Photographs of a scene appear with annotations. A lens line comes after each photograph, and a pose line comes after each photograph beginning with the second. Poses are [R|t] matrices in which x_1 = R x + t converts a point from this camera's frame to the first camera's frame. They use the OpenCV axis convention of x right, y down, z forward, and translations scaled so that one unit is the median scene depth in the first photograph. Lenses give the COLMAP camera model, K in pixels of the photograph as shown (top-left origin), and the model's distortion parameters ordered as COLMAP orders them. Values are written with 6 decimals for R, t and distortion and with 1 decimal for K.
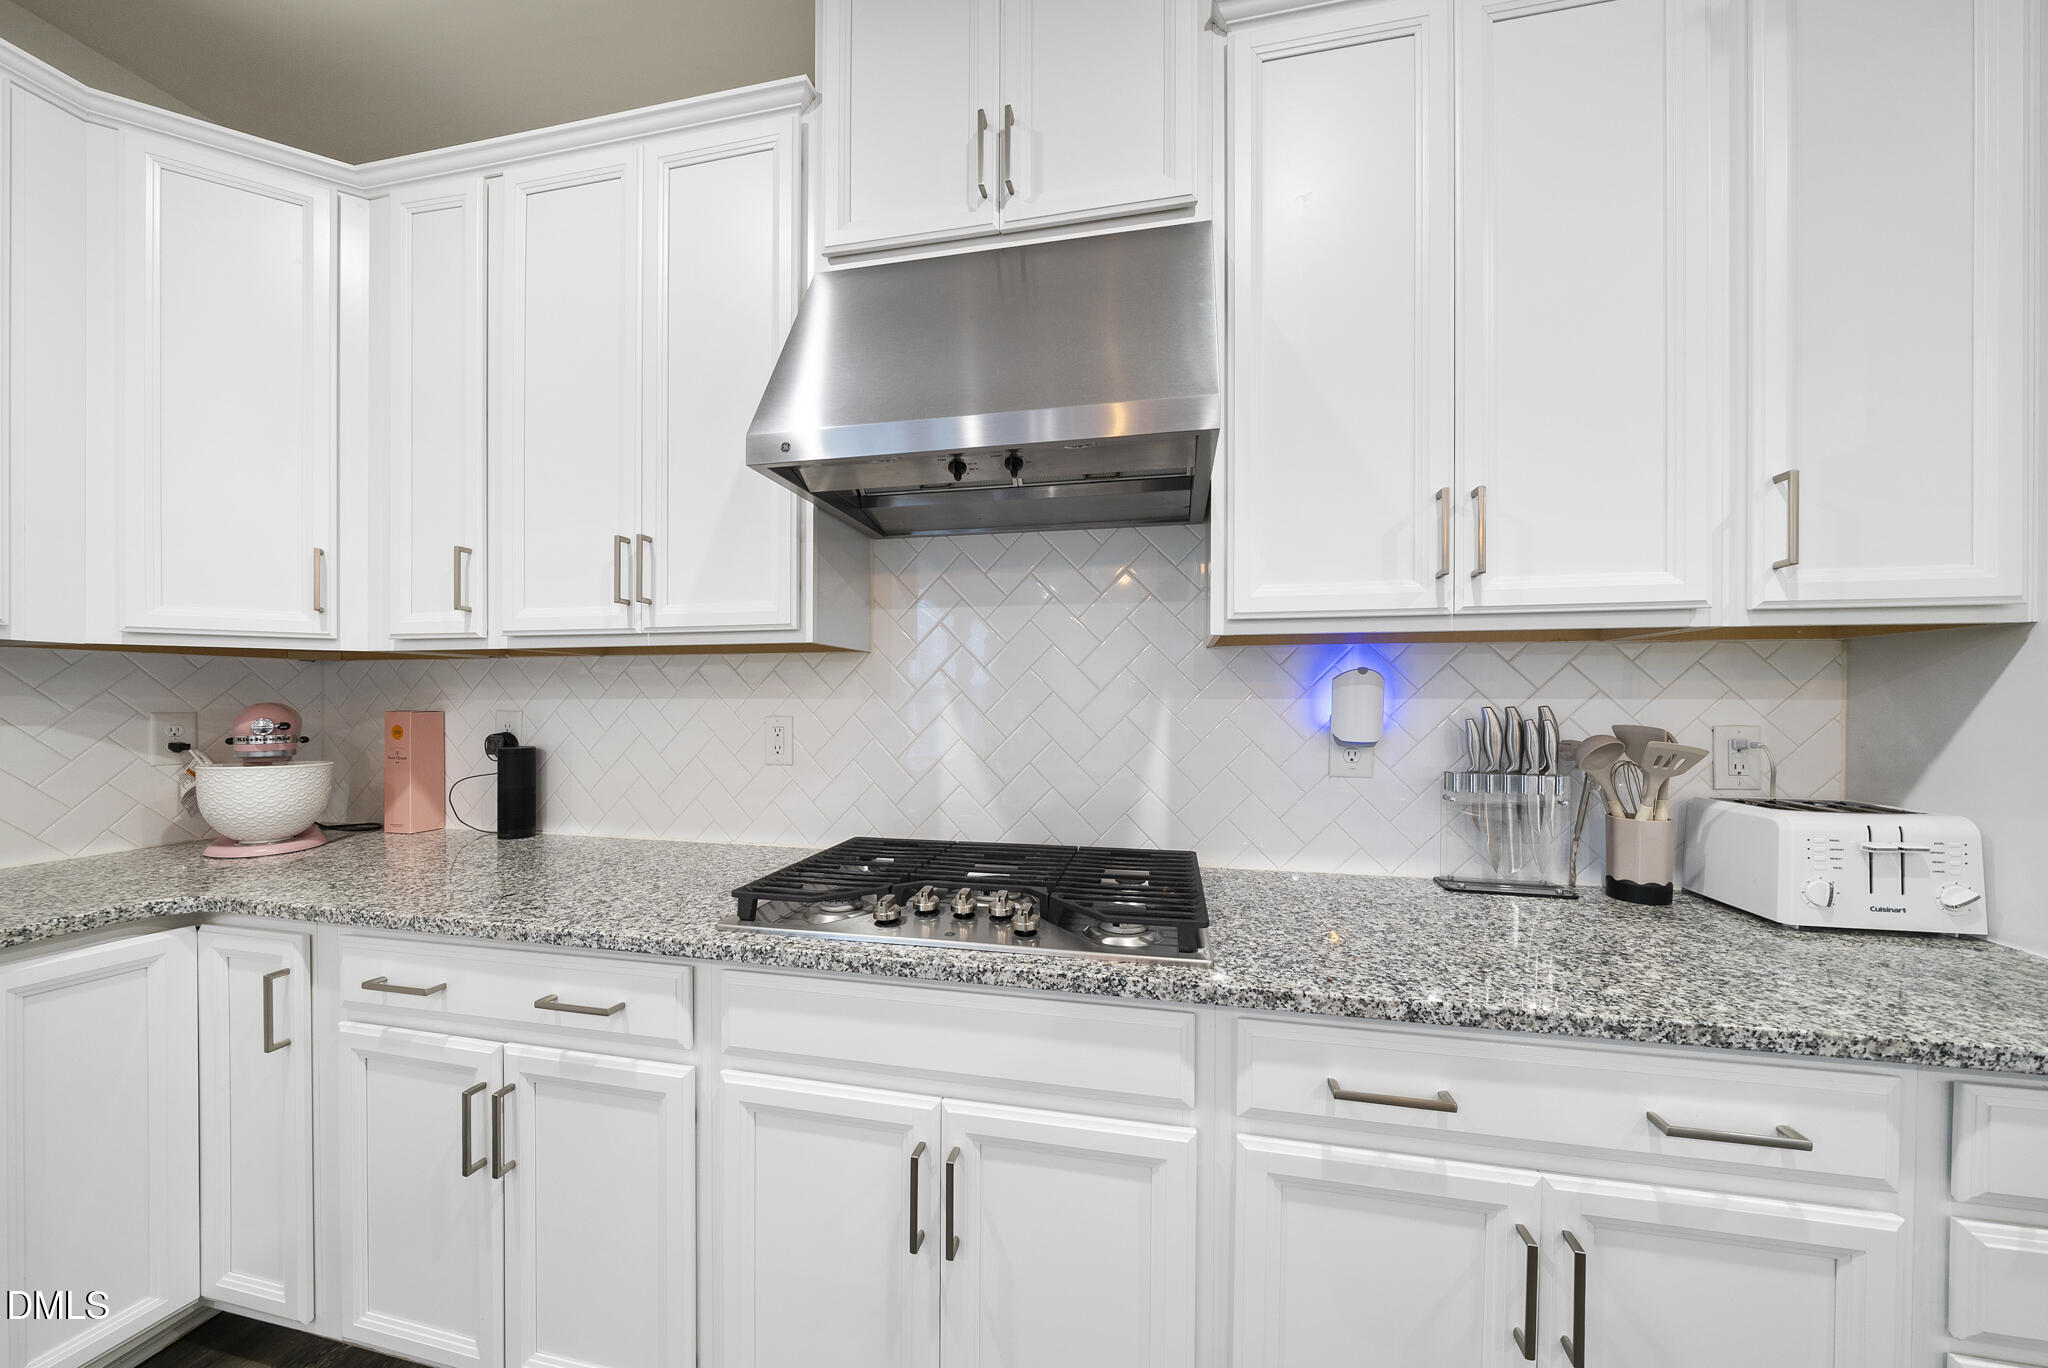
lens RADIAL K [[660.4, 0, 1014.1], [0, 660.4, 714.0], [0, 0, 1]] dist [-0.006813, 0.000033]
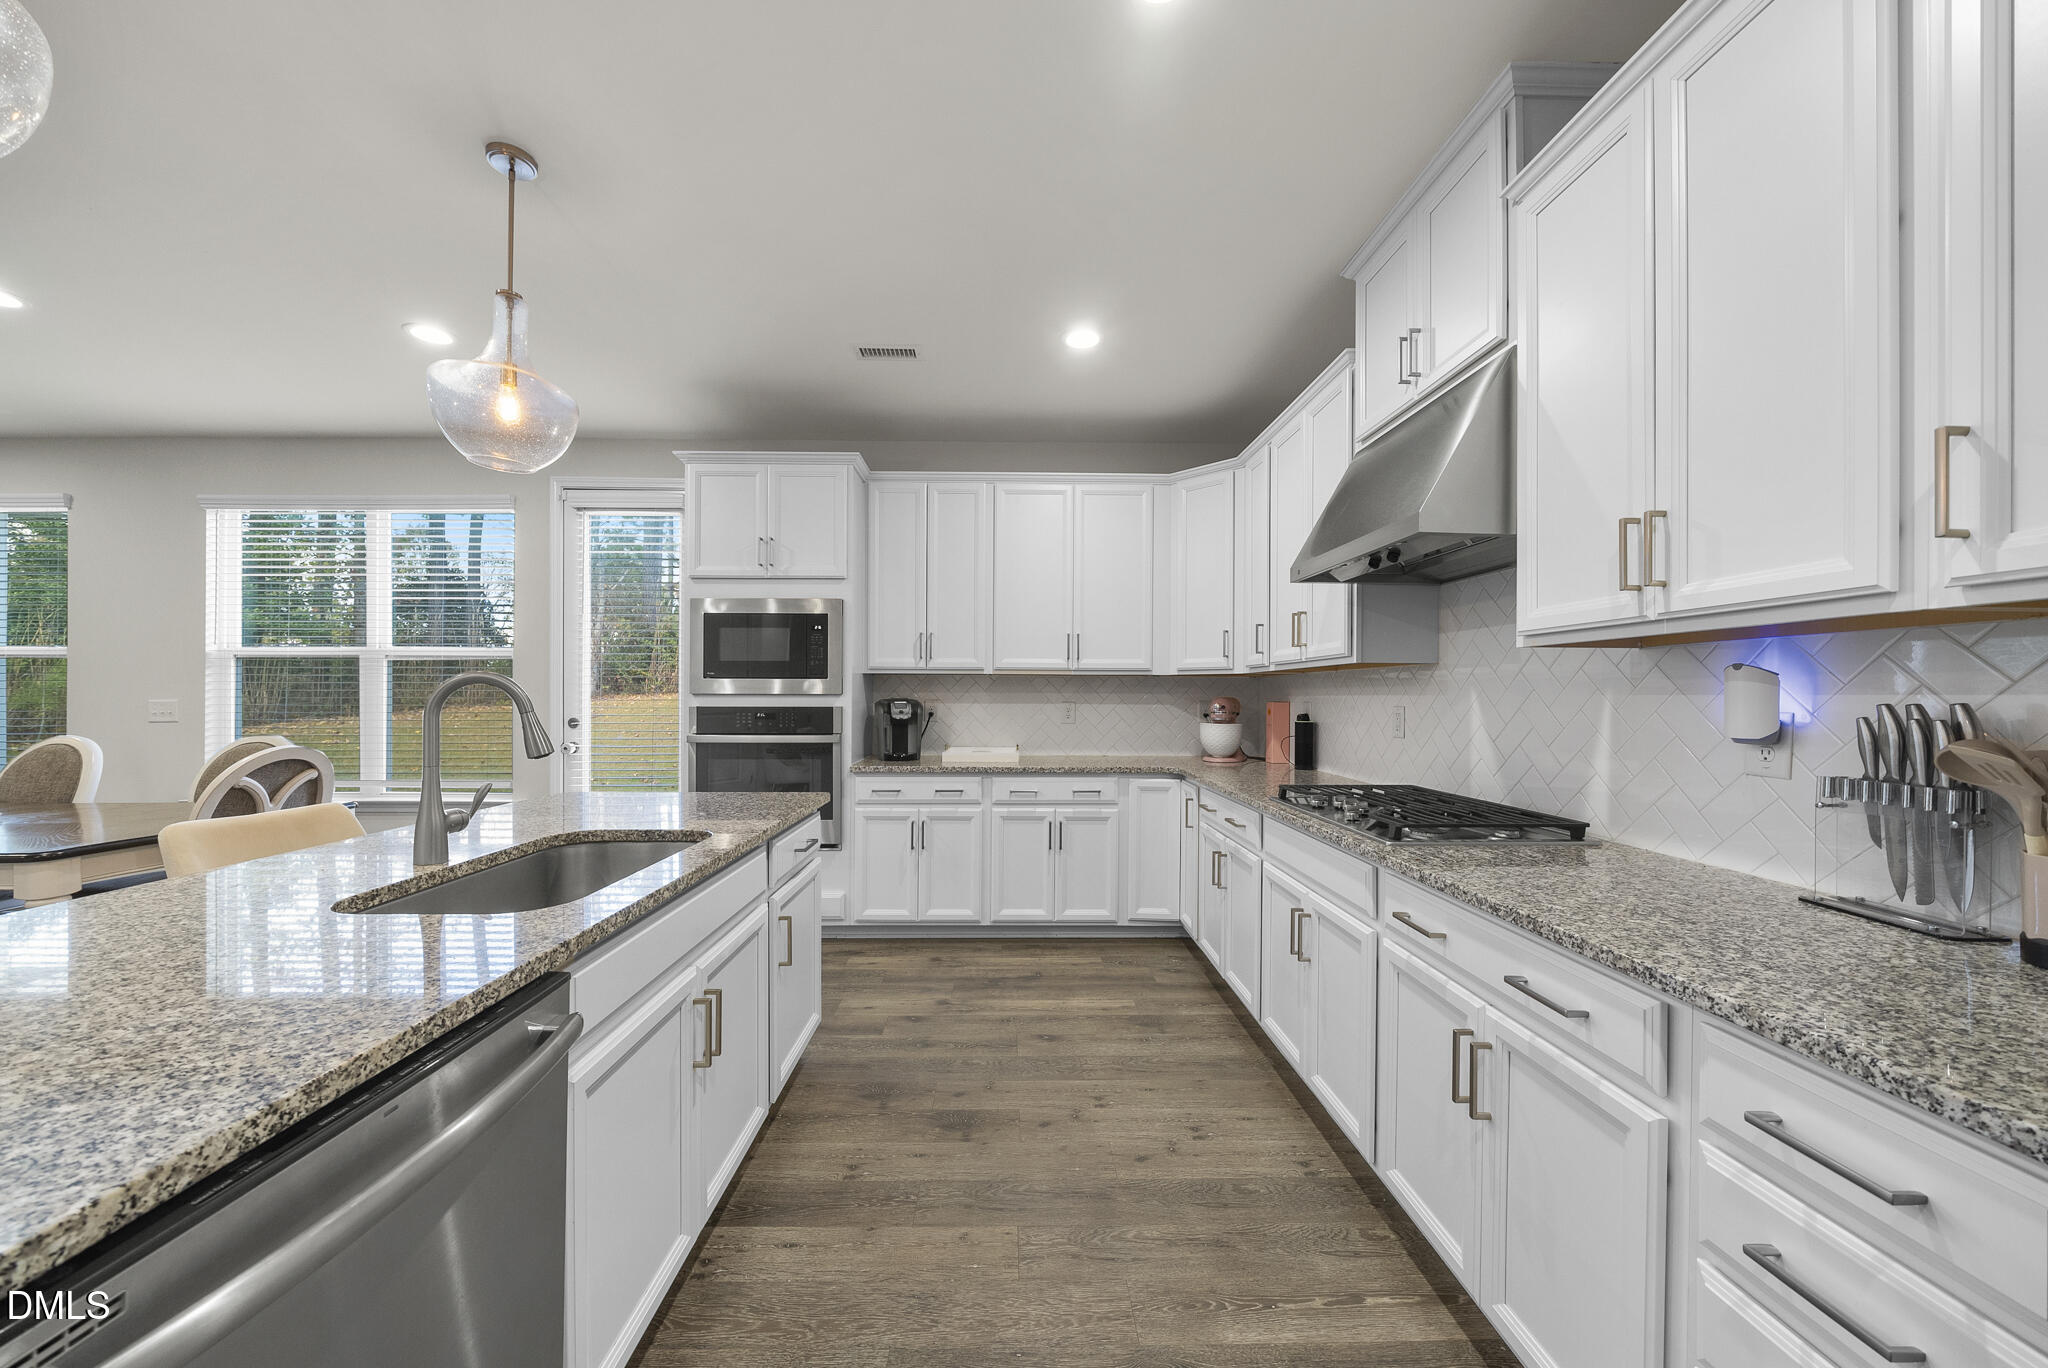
lens RADIAL K [[703.6, 0, 1019.5], [0, 703.6, 696.1], [0, 0, 1]] dist [-0.006825, 0.000130]
pose [[0.218661, 0.000563, -0.975801, 1.301238], [-0.021465, 0.999761, -0.004234, 0.005765], [0.975565, 0.021871, 0.218621, -0.265398]]
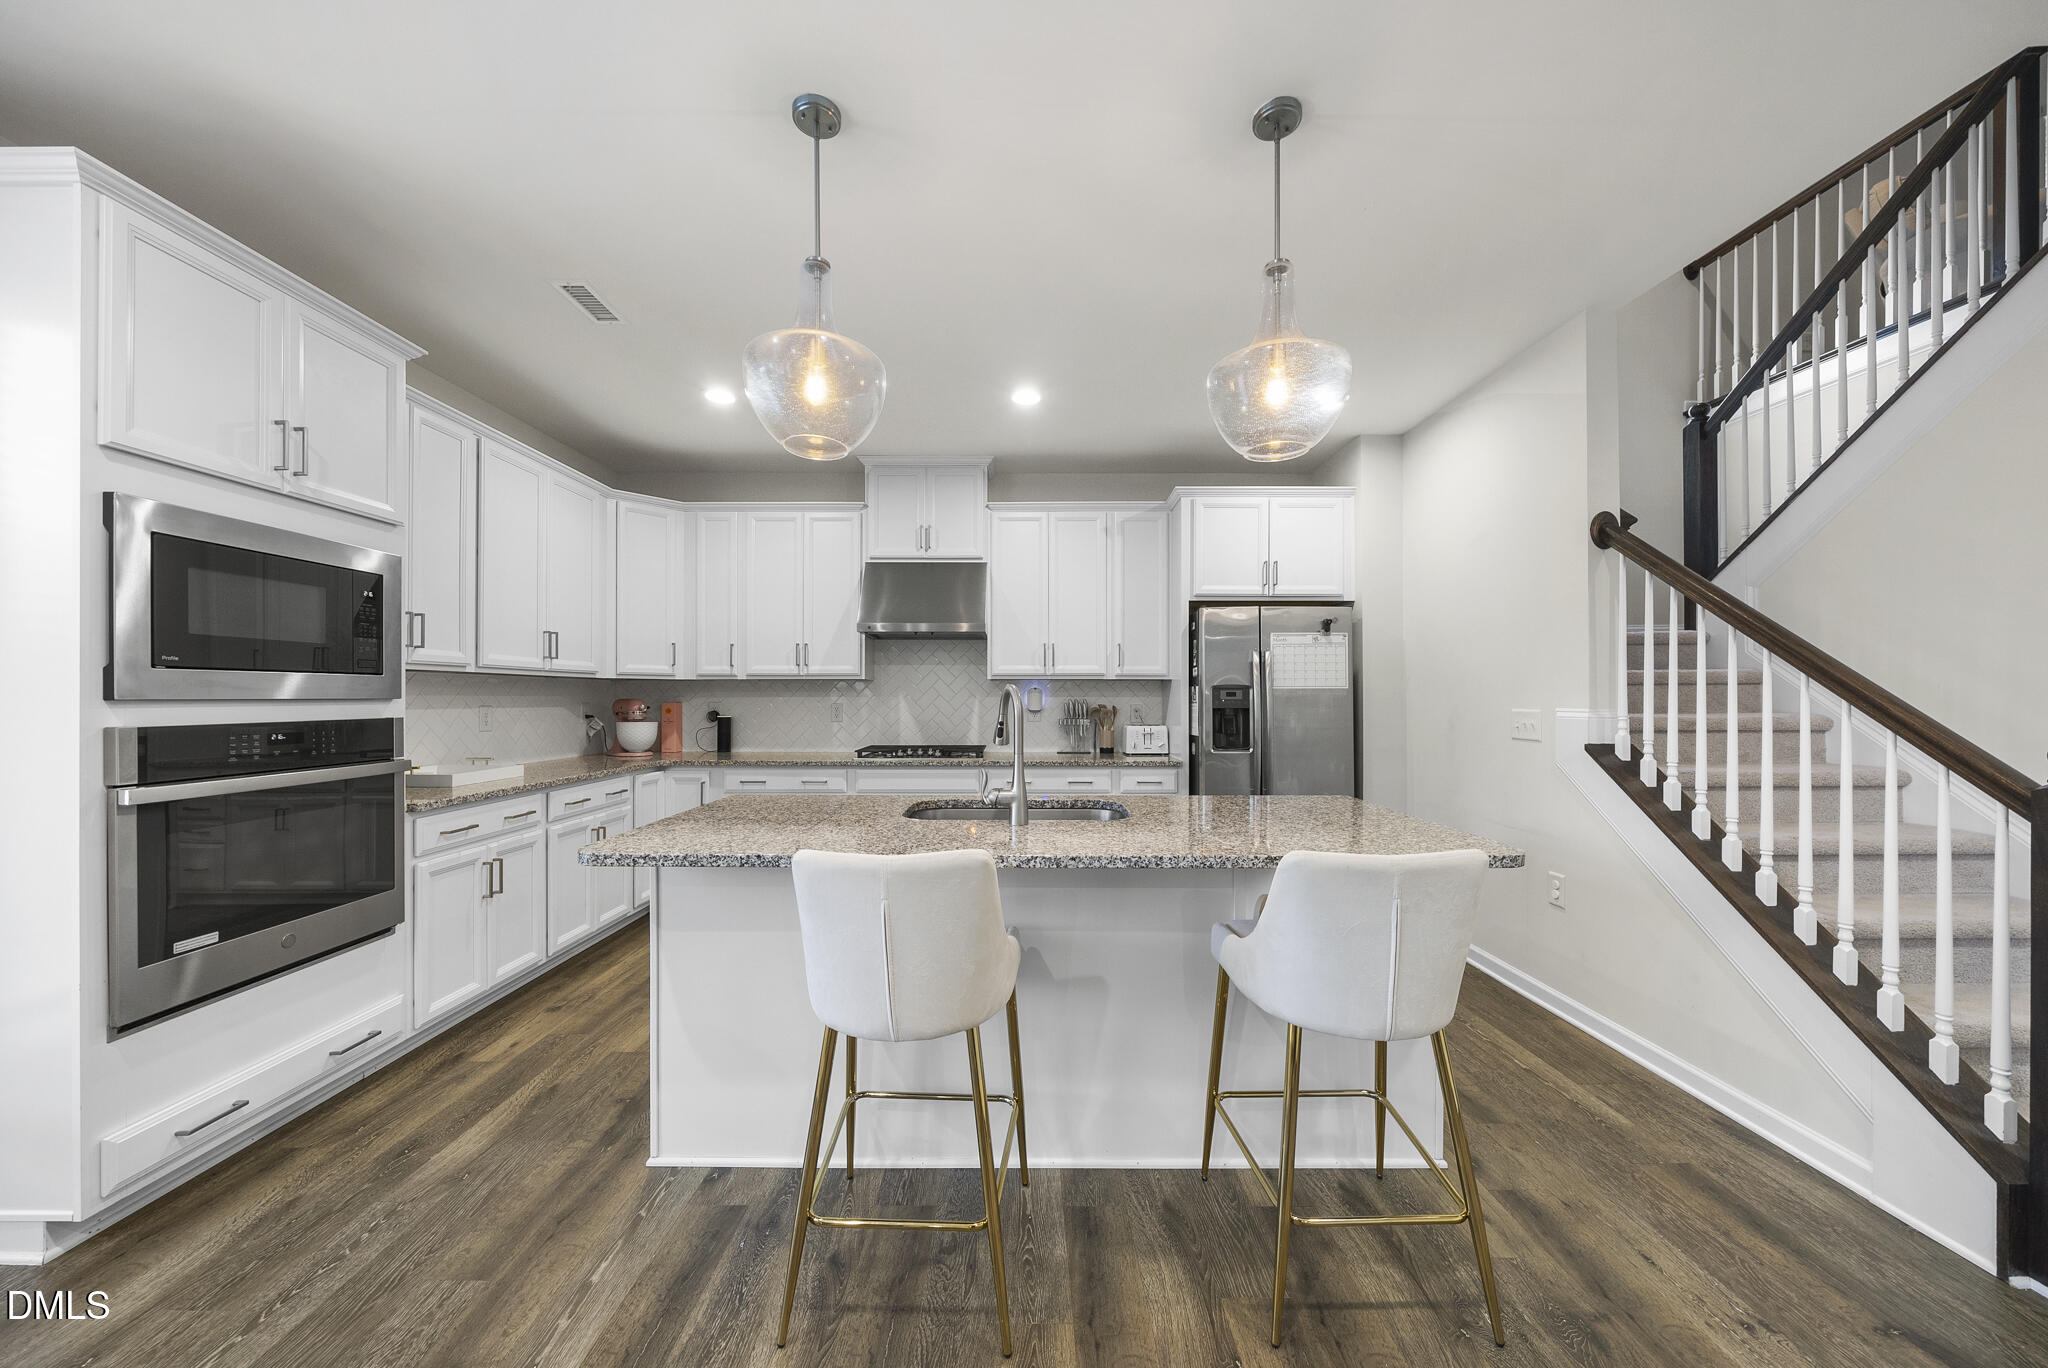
lens RADIAL K [[703.6, 0, 1019.5], [0, 703.6, 696.1], [0, 0, 1]] dist [-0.006825, 0.000130]
pose [[0.979471, -0.000528, 0.201585, -0.253313], [0.004330, 0.999821, -0.018418, 0.034764], [-0.201540, 0.018913, 0.979298, -2.379988]]
